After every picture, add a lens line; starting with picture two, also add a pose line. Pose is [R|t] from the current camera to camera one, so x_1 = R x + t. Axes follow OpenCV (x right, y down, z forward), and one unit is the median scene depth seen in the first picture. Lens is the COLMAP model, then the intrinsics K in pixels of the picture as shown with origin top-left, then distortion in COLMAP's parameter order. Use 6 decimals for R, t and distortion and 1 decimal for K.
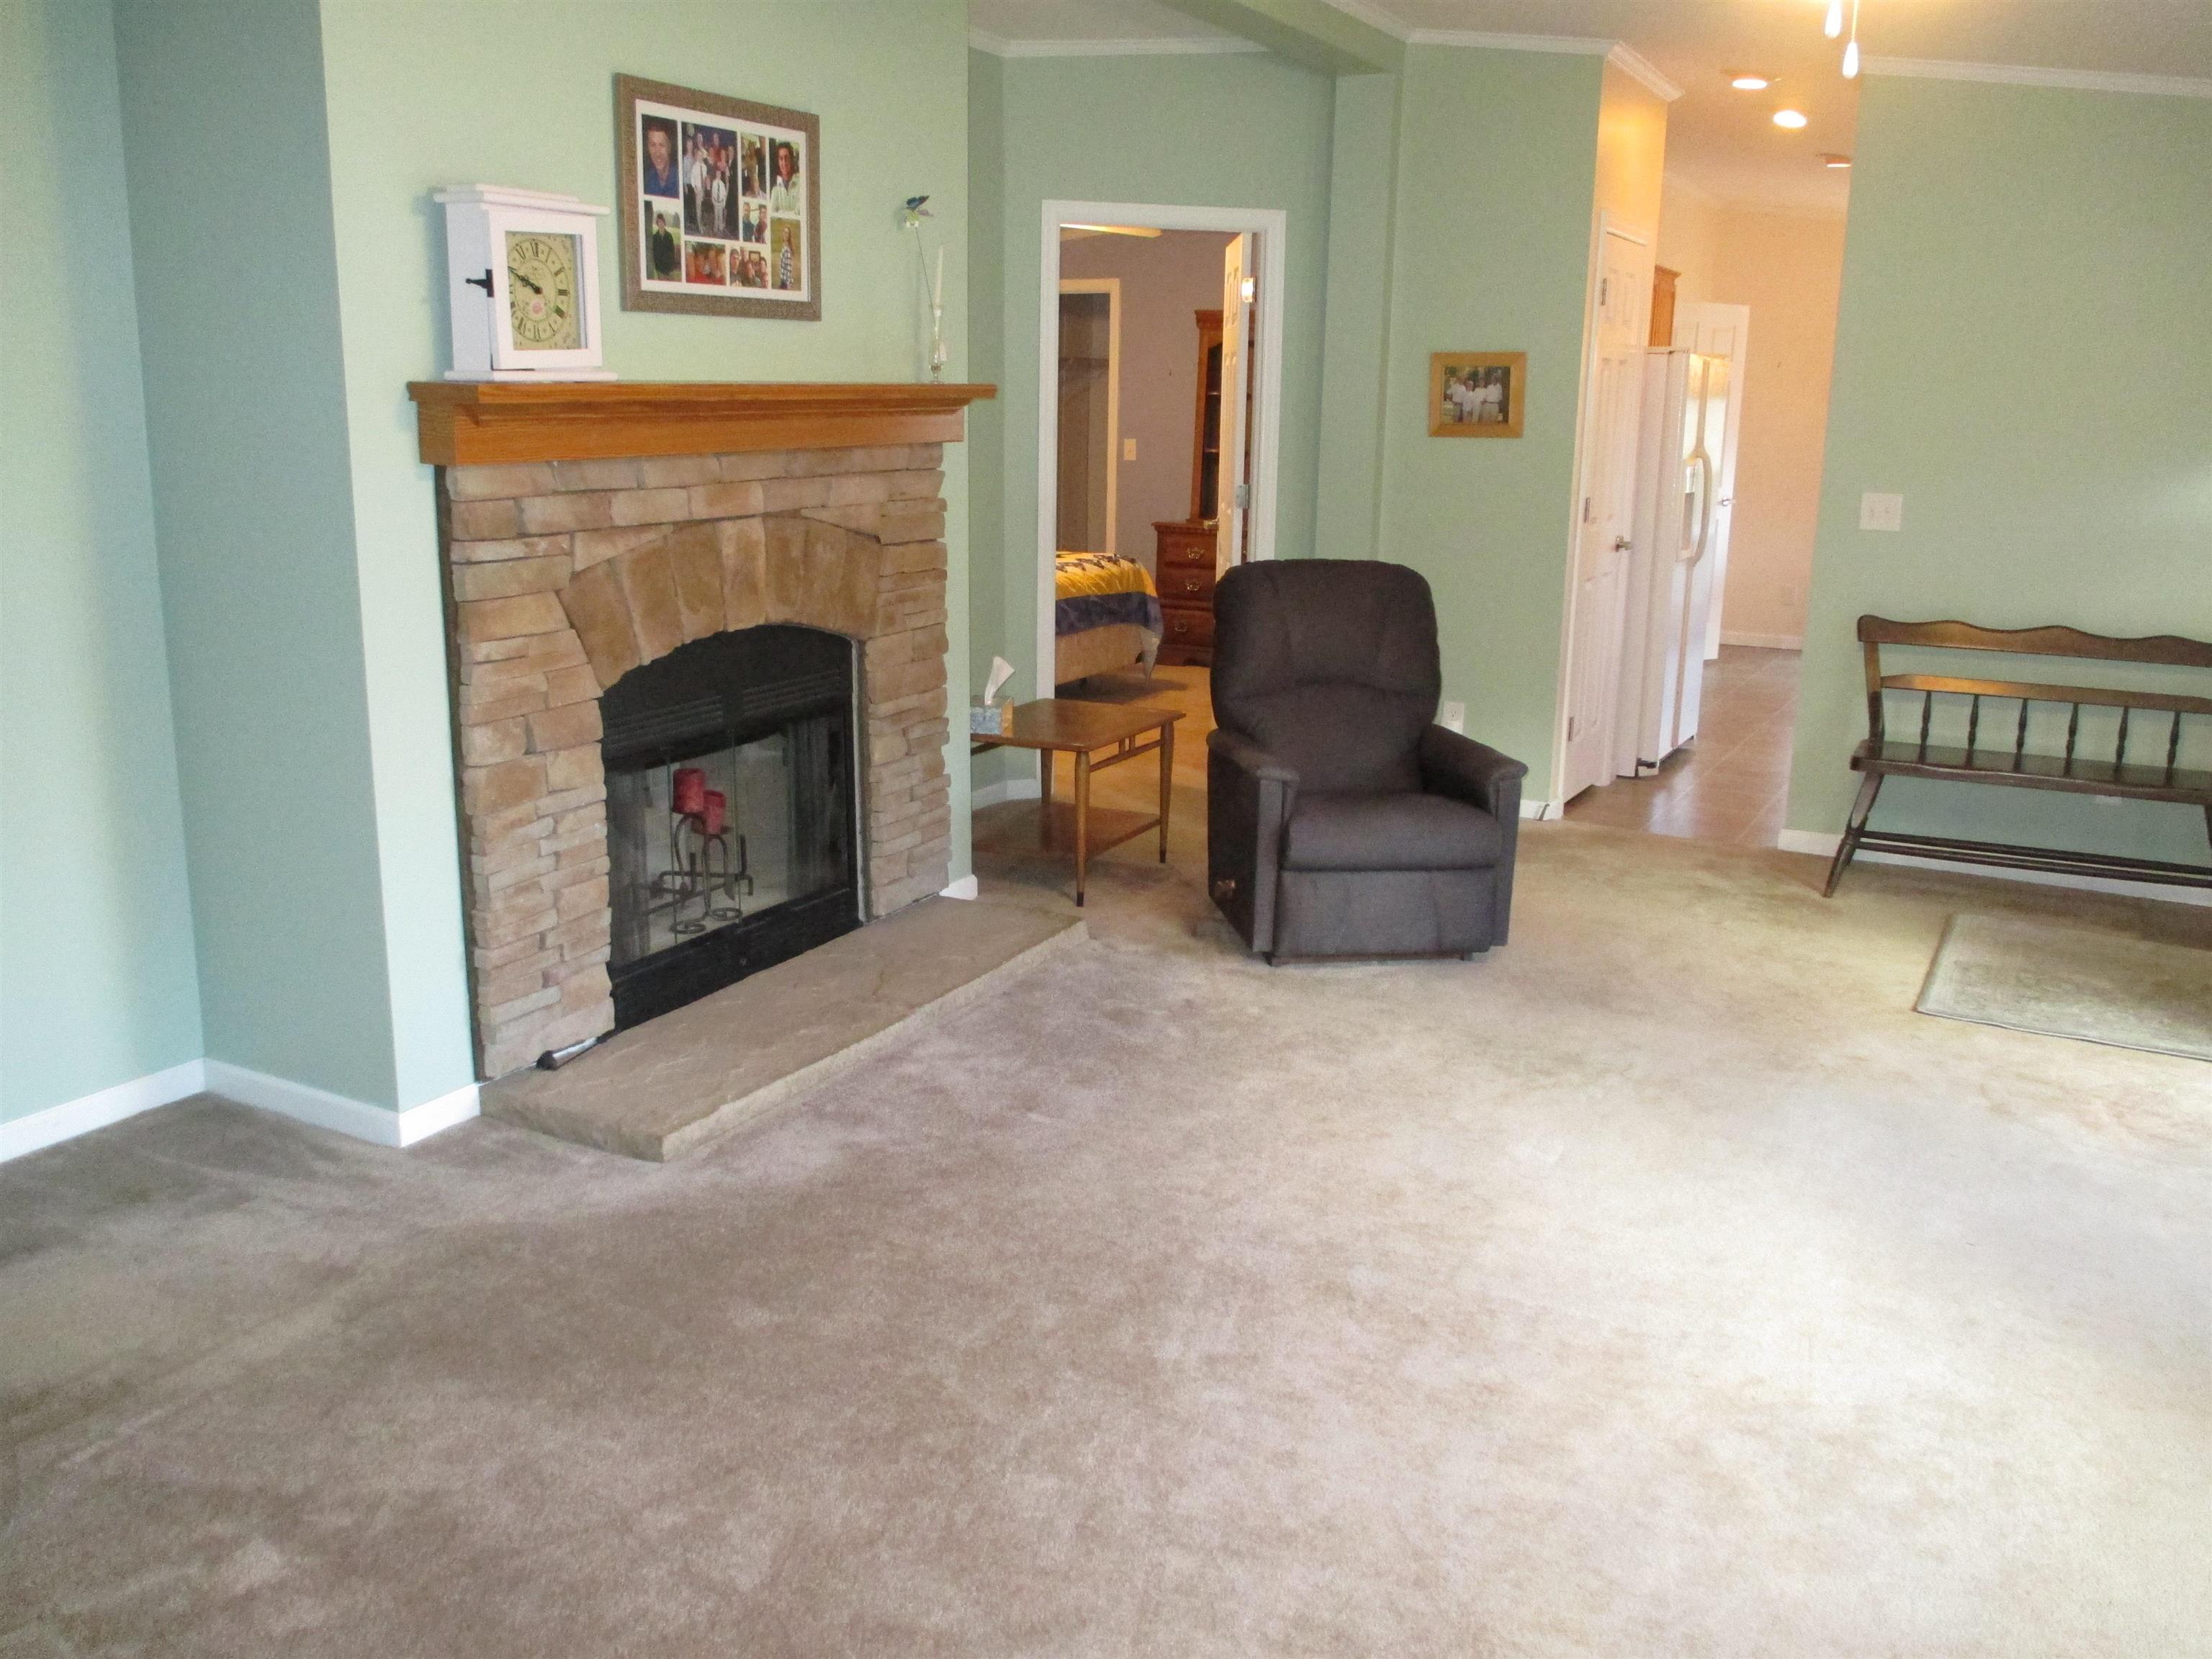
lens RADIAL K [[1822.5, 0, 1112.7], [0, 1822.5, 824.0], [0, 0, 1]] dist [-0.042849, 0.013378]
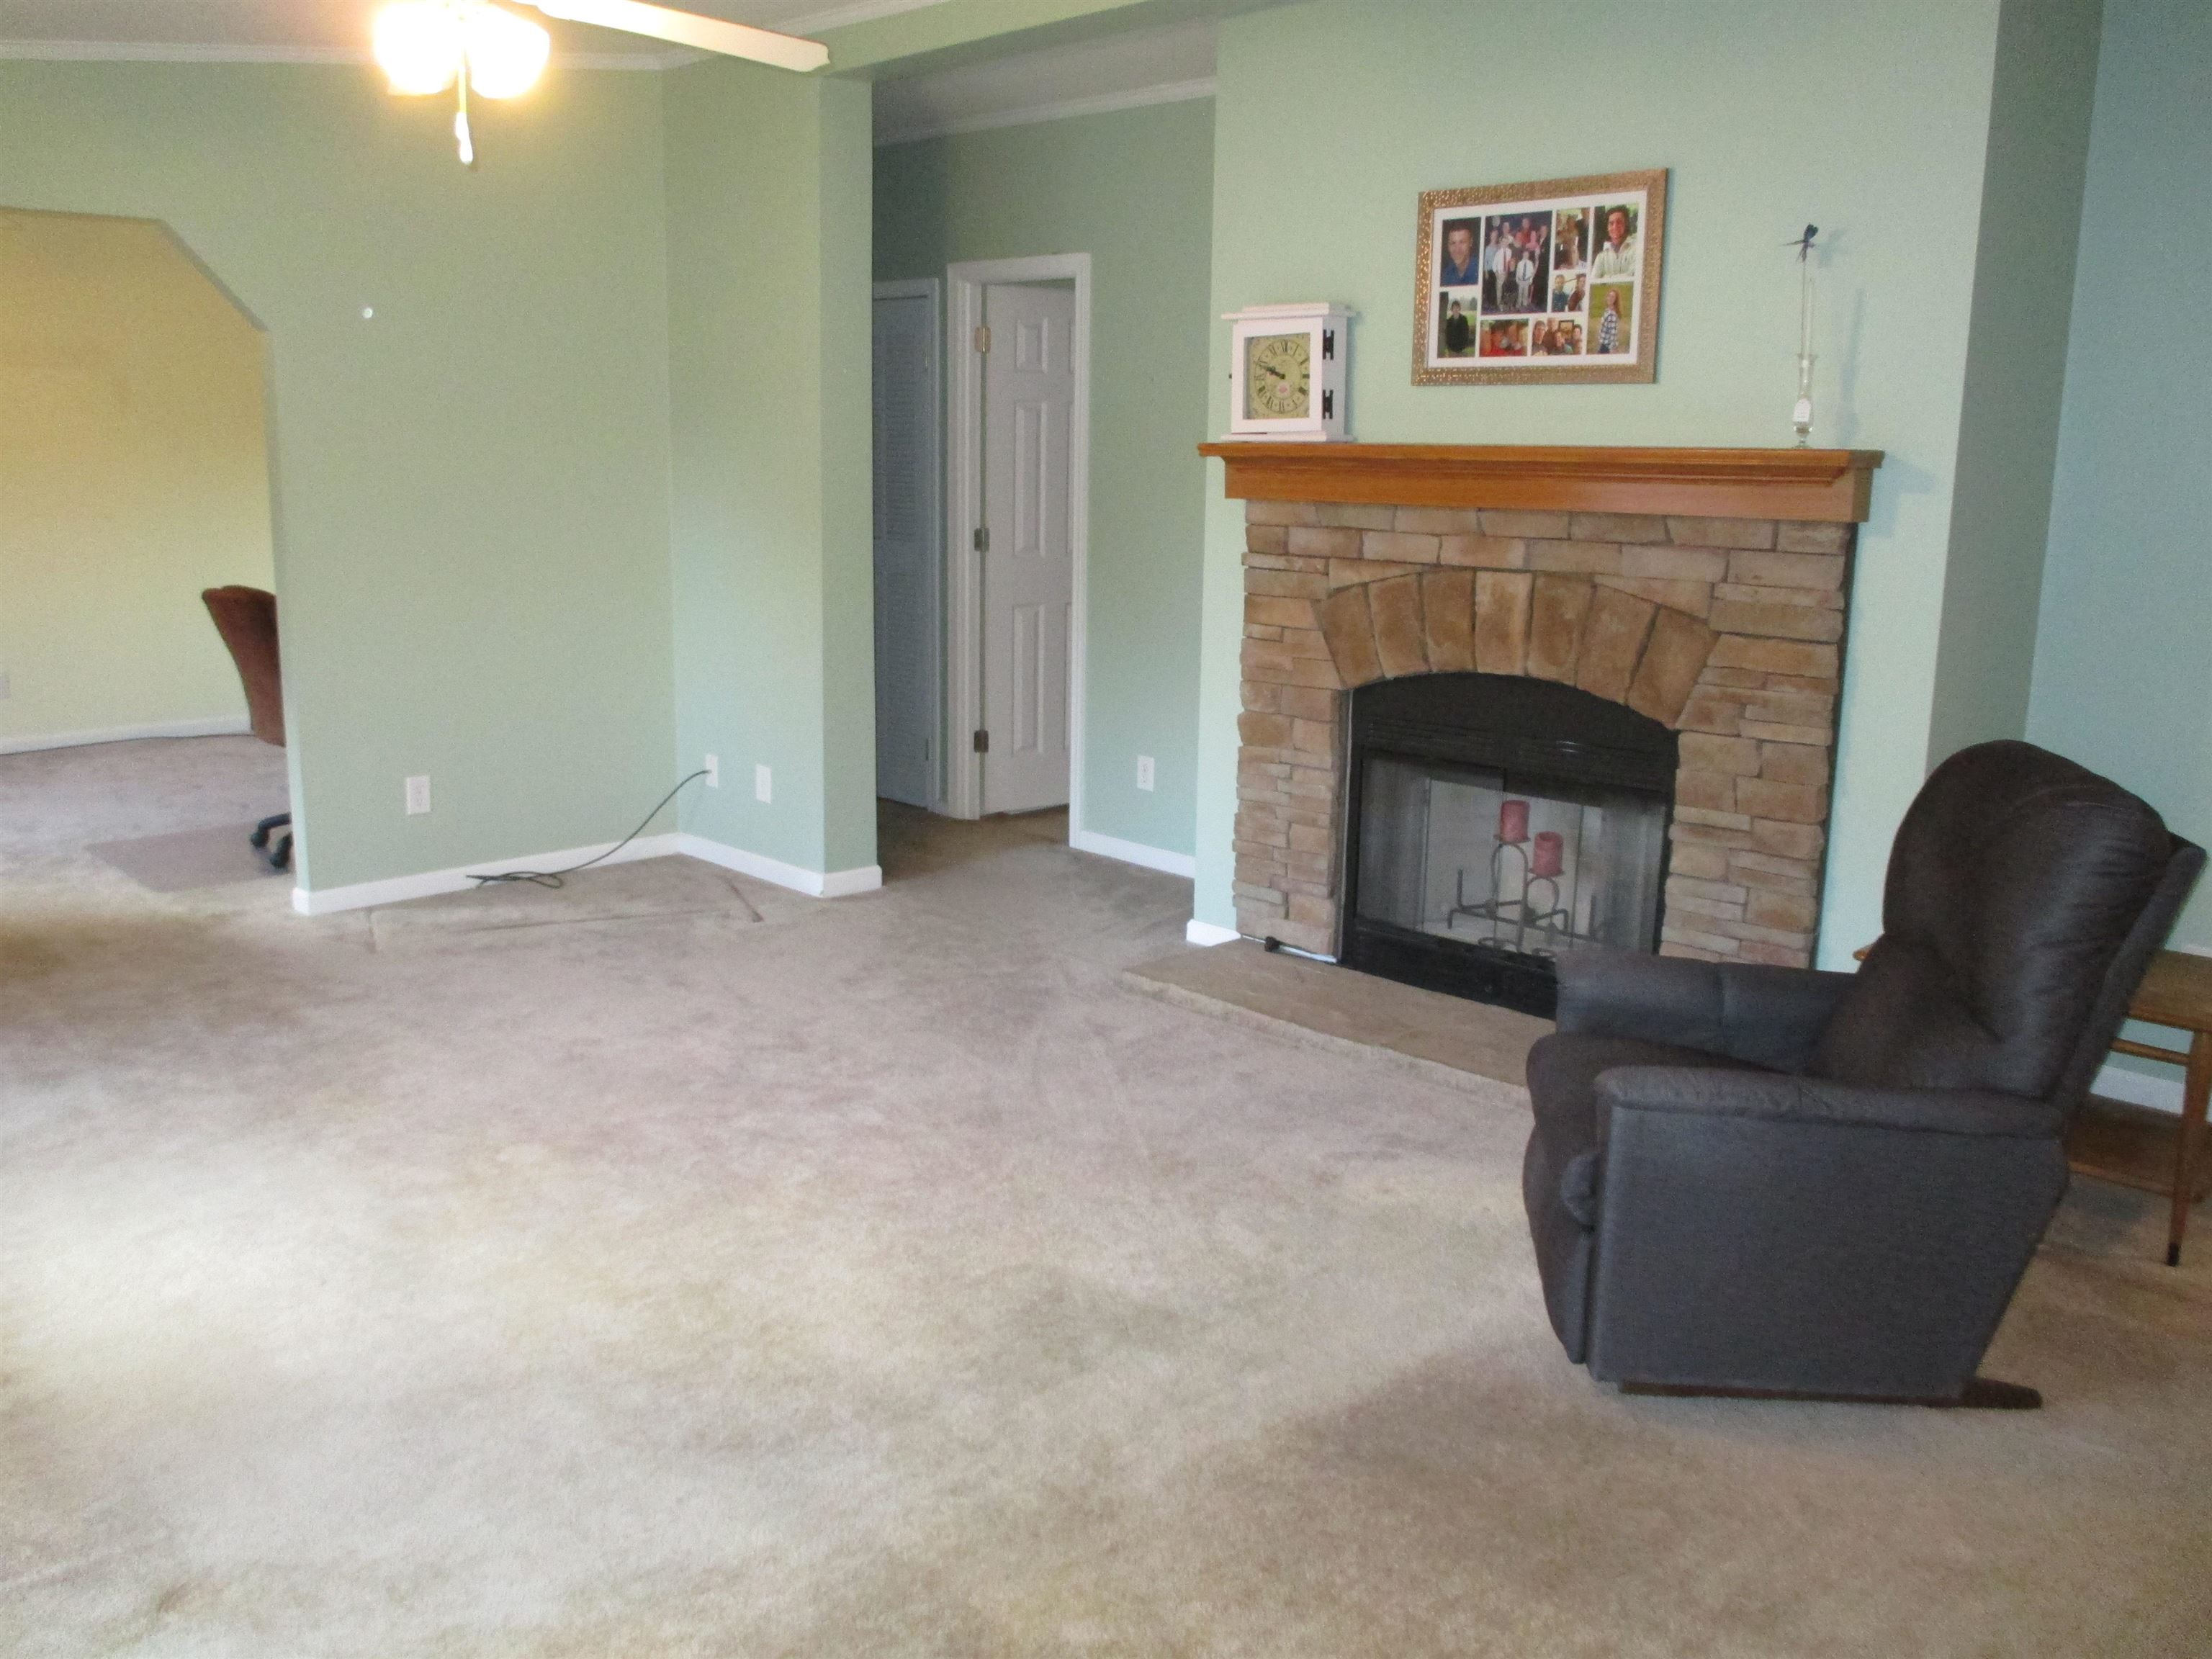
lens RADIAL K [[1822.5, 0, 1112.7], [0, 1822.5, 824.0], [0, 0, 1]] dist [-0.042849, 0.013378]
pose [[-0.292492, 0.173311, -0.940431, 0.939426], [-0.245638, 0.936824, 0.249045, -0.250314], [0.924181, 0.303849, -0.231442, 1.131927]]
